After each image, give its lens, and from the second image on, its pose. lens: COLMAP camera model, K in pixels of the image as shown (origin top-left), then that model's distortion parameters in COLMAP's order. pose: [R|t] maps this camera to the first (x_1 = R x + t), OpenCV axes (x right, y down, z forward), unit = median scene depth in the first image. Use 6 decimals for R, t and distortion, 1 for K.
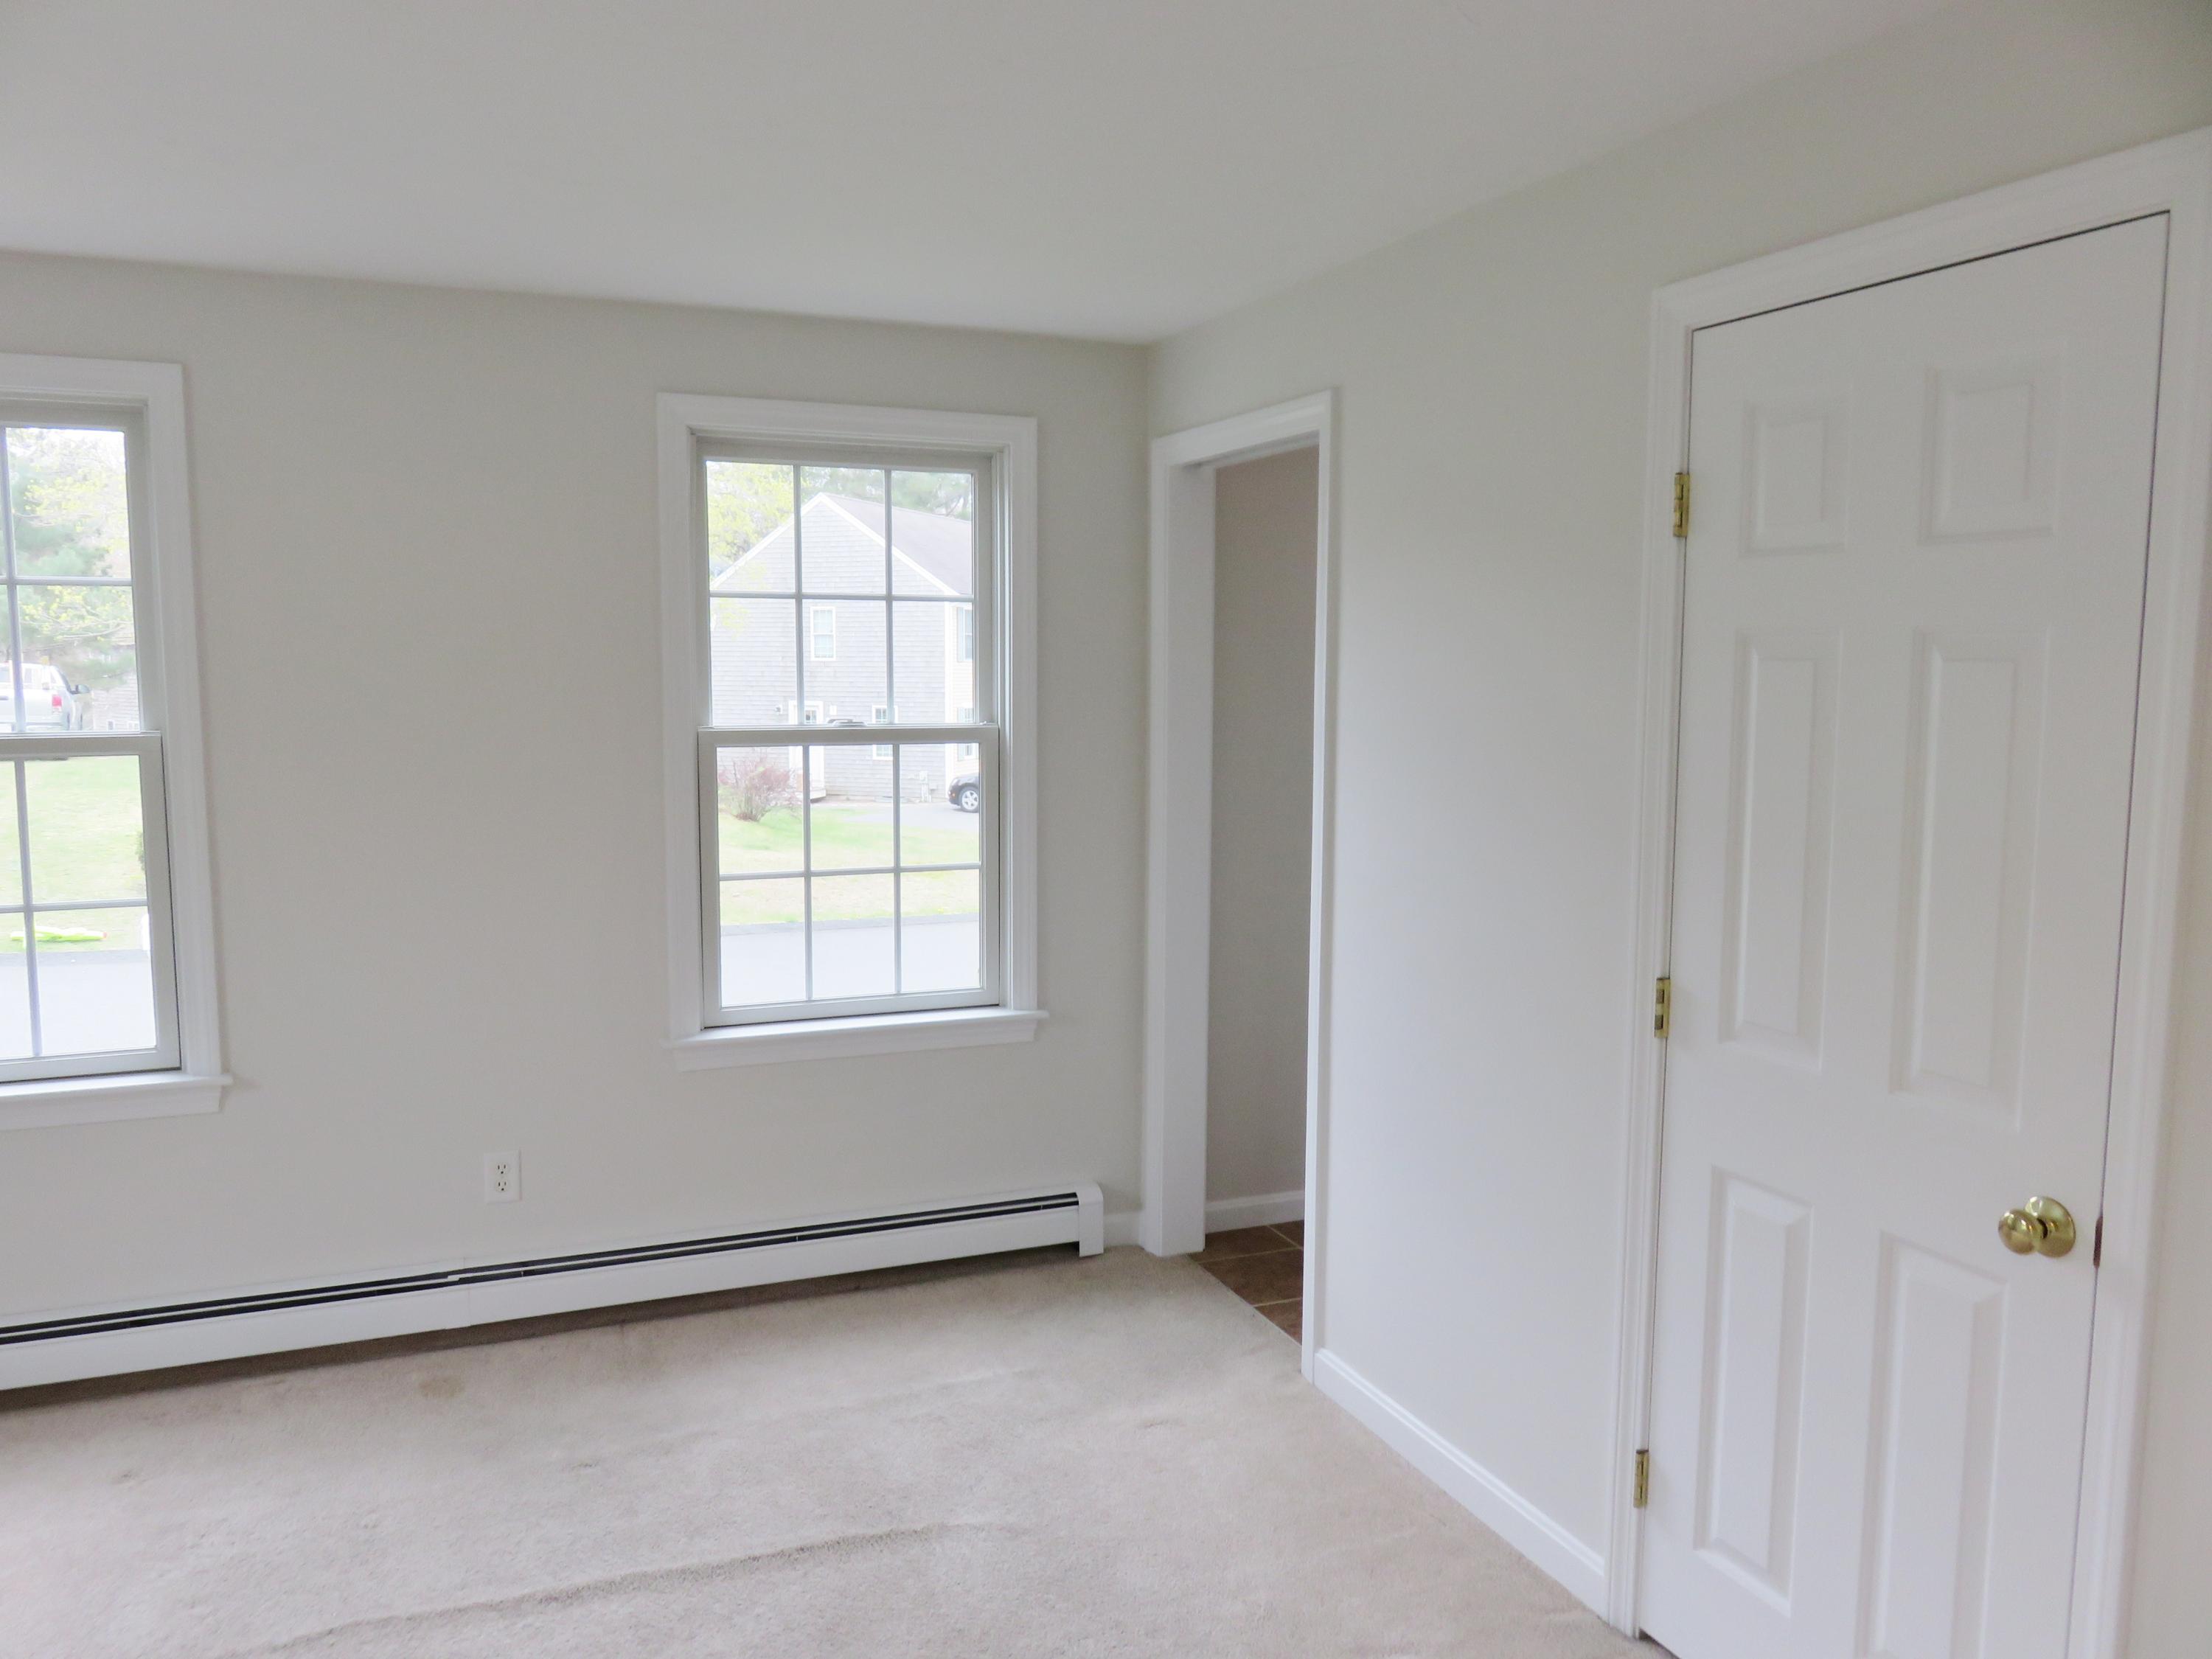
lens RADIAL K [[1700.5, 0, 1115.0], [0, 1700.5, 825.1], [0, 0, 1]] dist [0.022241, -0.023135]
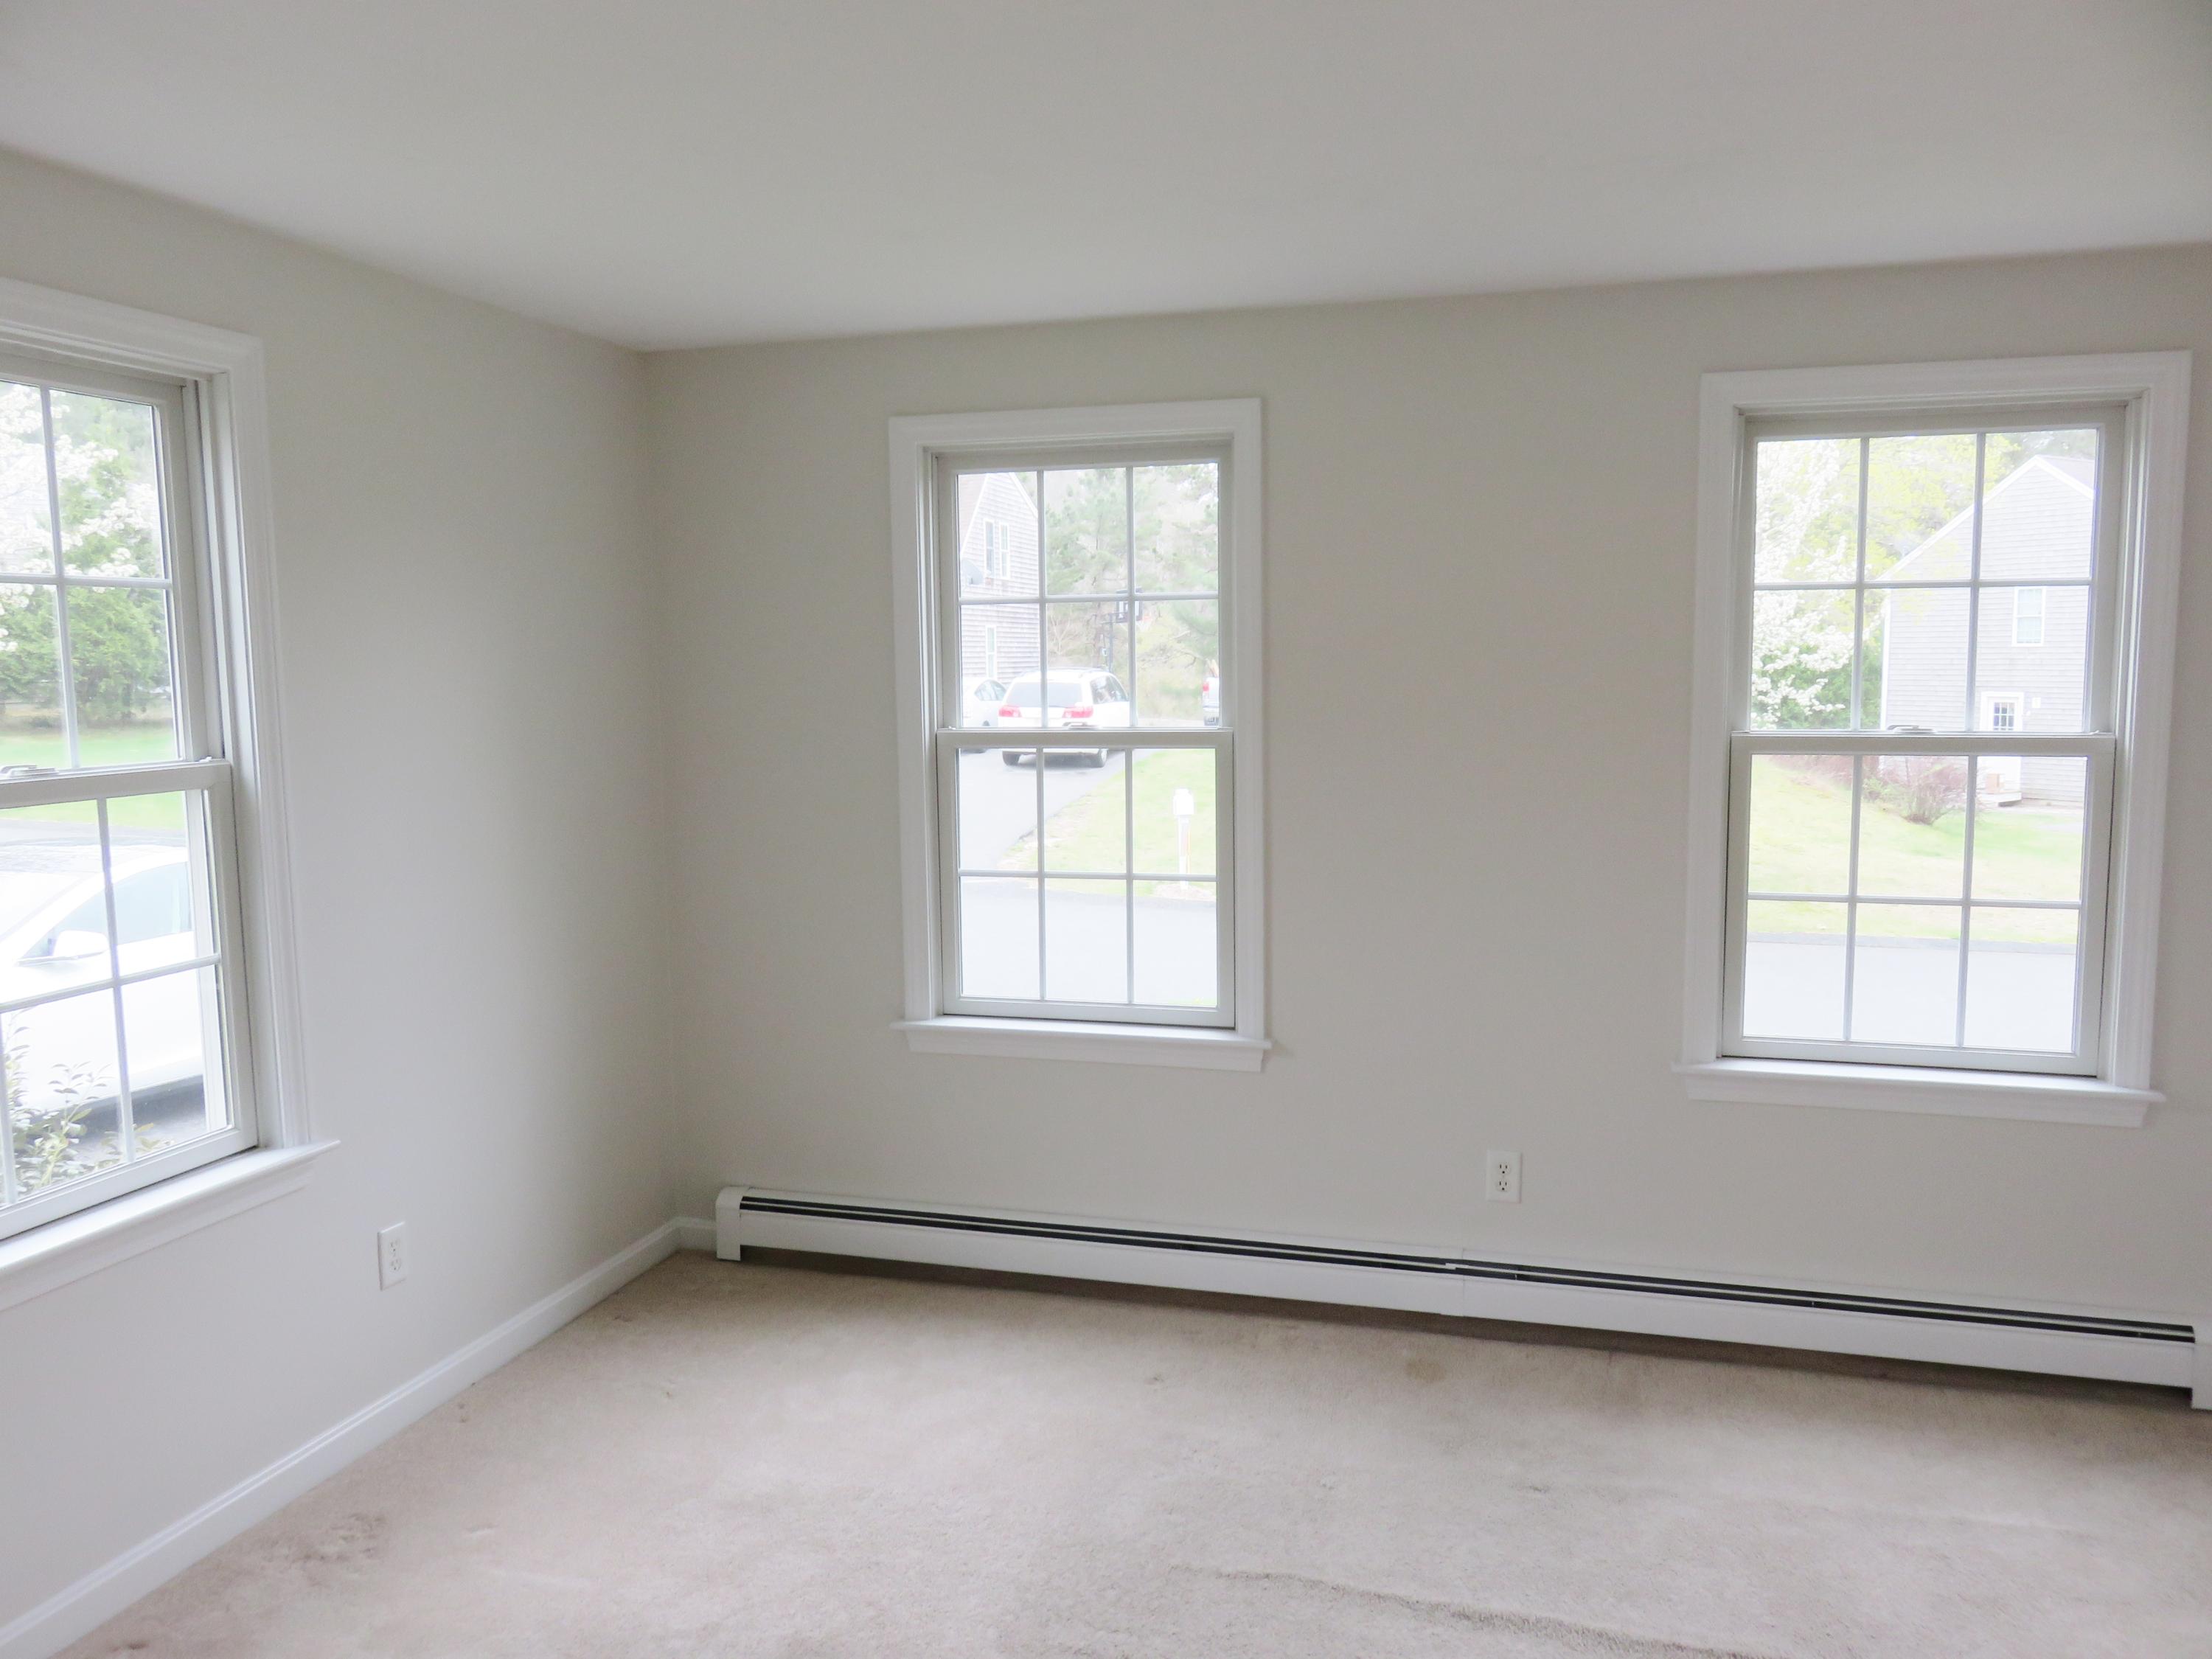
lens RADIAL K [[1699.0, 0, 1110.1], [0, 1699.0, 826.1], [0, 0, 1]] dist [0.001081, 0.001909]
pose [[0.781018, 0.053625, -0.622201, 0.068961], [-0.049218, 0.998493, 0.024276, -0.012188], [0.622566, 0.011663, 0.782481, 0.068858]]
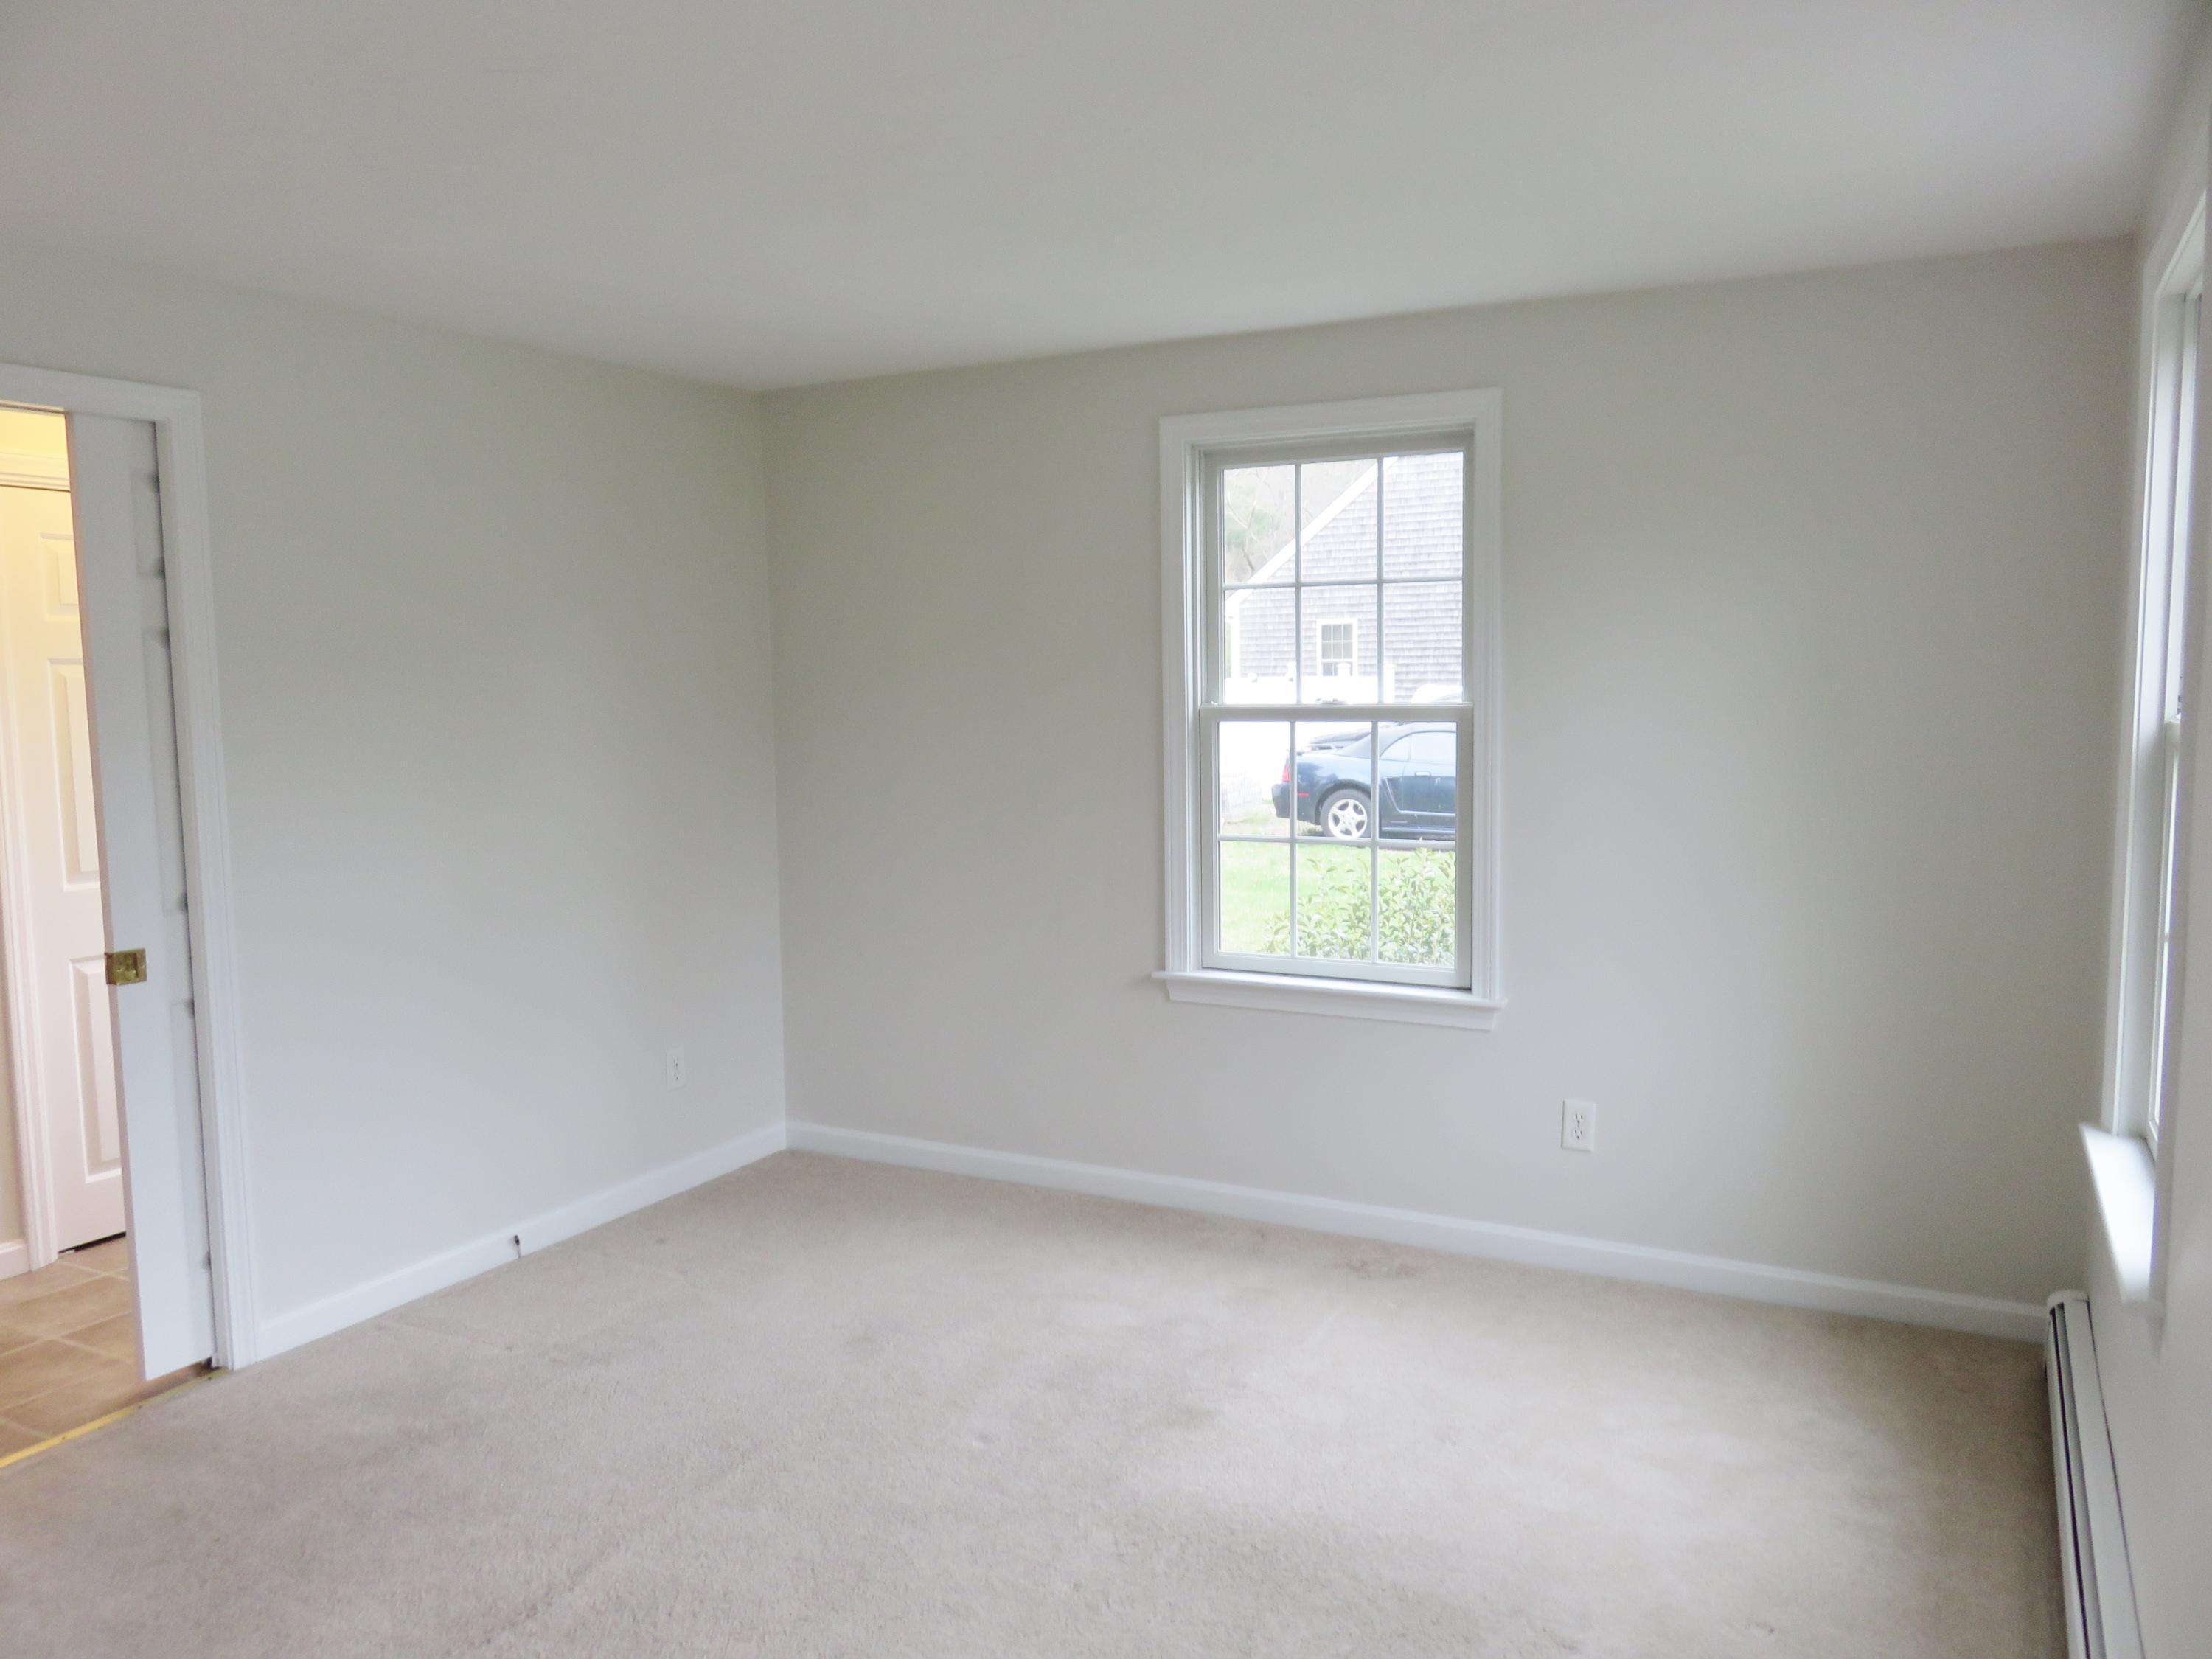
lens RADIAL K [[1699.0, 0, 1089.6], [0, 1699.0, 816.9], [0, 0, 1]] dist [0.001081, 0.001909]
pose [[0.614079, 0.062643, -0.786754, 0.616133], [-0.052447, 0.997881, 0.038517, -0.022163], [0.787500, 0.017611, 0.616063, 0.237788]]
